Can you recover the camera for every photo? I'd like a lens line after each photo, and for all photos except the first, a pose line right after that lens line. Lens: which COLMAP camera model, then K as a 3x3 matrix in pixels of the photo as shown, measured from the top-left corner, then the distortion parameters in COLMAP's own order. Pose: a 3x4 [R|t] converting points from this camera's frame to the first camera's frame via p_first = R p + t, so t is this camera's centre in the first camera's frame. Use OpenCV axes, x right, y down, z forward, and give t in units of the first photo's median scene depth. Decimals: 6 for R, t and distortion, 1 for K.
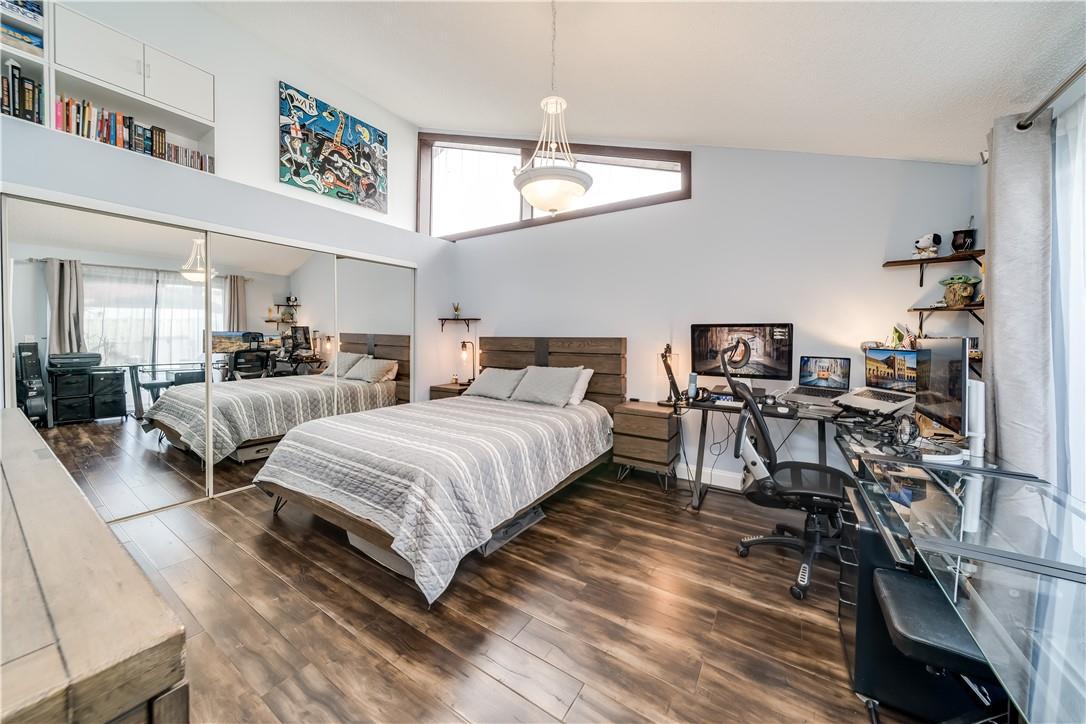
lens RADIAL K [[381.0, 0, 548.7], [0, 381.0, 336.2], [0, 0, 1]] dist [-0.001112, -0.000541]
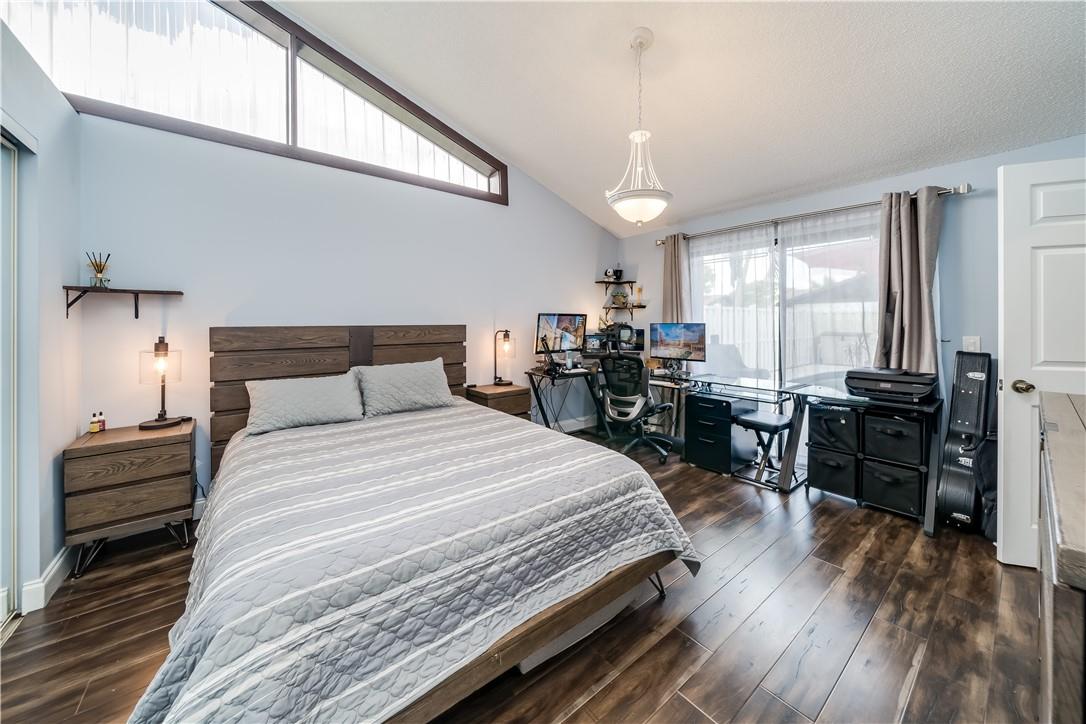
lens RADIAL K [[381.0, 0, 551.9], [0, 381.0, 322.1], [0, 0, 1]] dist [-0.001112, -0.000541]
pose [[0.327221, -0.005374, 0.944933, -0.883629], [0.005852, 0.999976, 0.003661, -0.007575], [-0.944930, 0.004331, 0.327245, 0.629579]]
